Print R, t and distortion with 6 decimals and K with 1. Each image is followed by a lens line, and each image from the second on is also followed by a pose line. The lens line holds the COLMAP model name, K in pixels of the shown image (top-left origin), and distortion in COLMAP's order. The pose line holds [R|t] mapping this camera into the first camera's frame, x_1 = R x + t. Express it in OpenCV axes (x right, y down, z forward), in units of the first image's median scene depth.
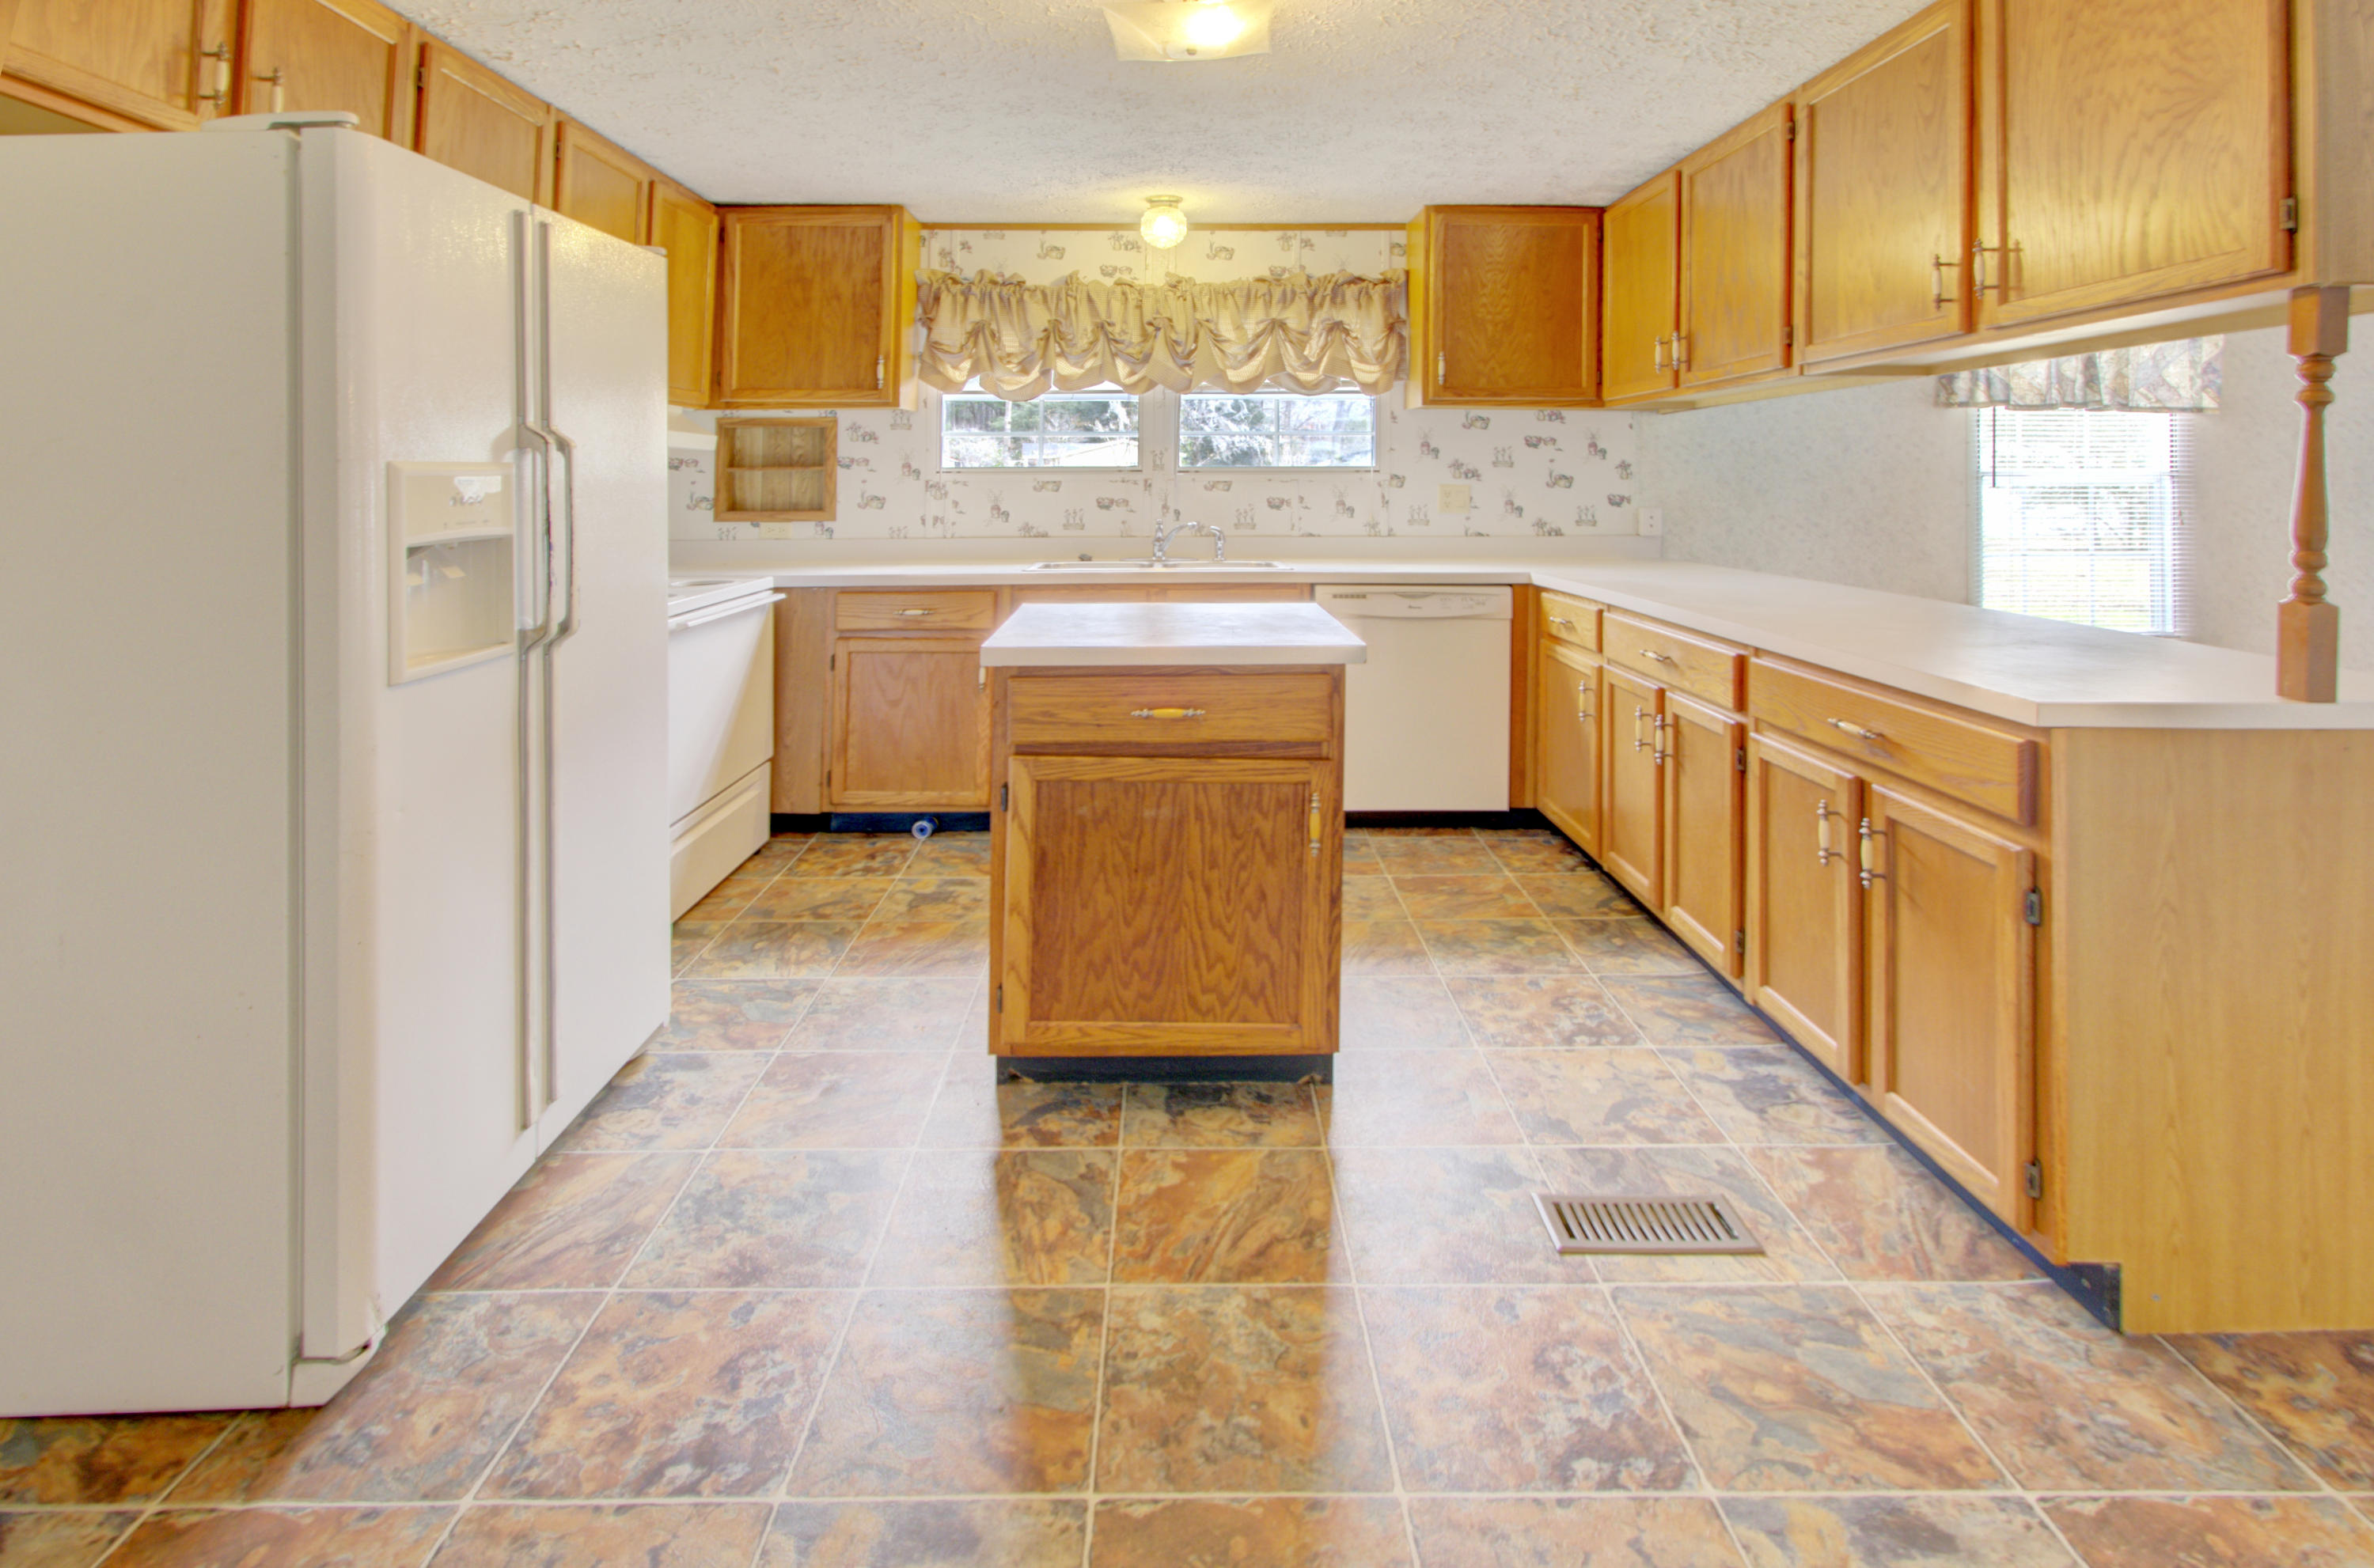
lens RADIAL K [[1094.7, 0, 1187.0], [0, 1094.7, 784.0], [0, 0, 1]] dist [-0.035911, 0.016672]
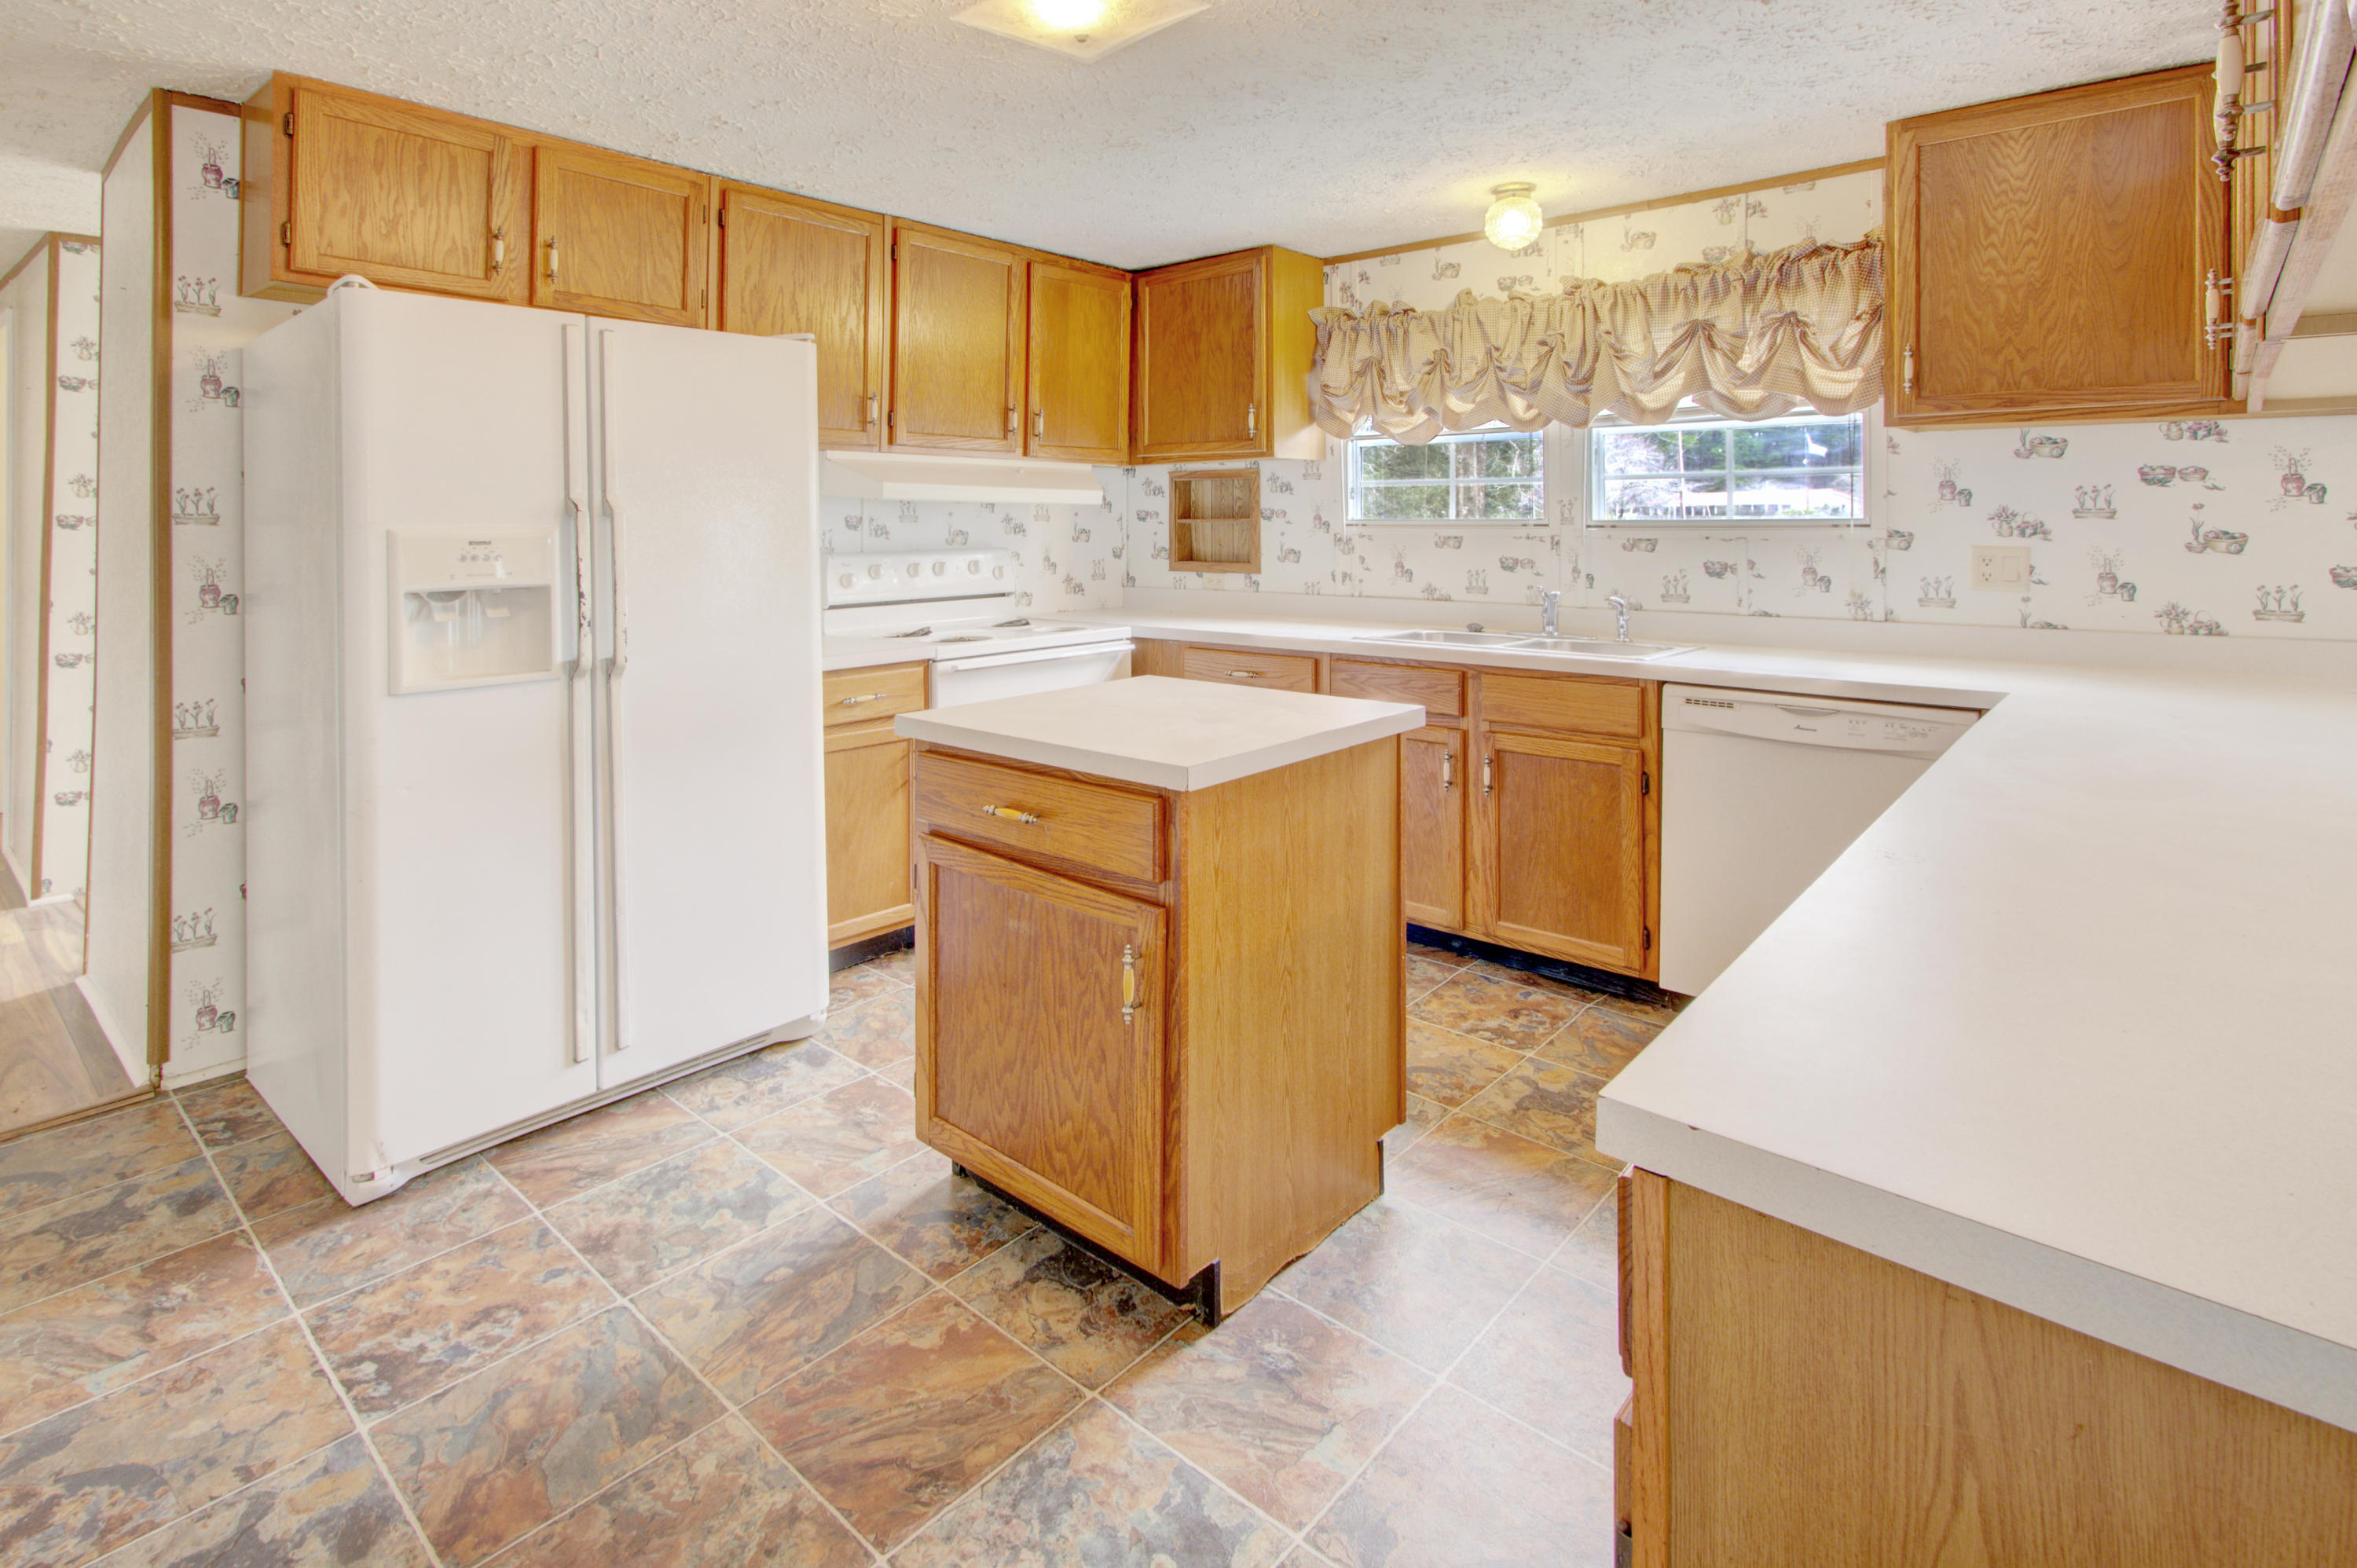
lens RADIAL K [[1157.4, 0, 1187.2], [0, 1157.4, 794.7], [0, 0, 1]] dist [0.002756, -0.000547]
pose [[0.752346, 0.151100, -0.641205, 0.370246], [-0.176935, 0.983924, 0.024259, -0.069953], [0.634562, 0.095200, 0.766986, 0.210539]]
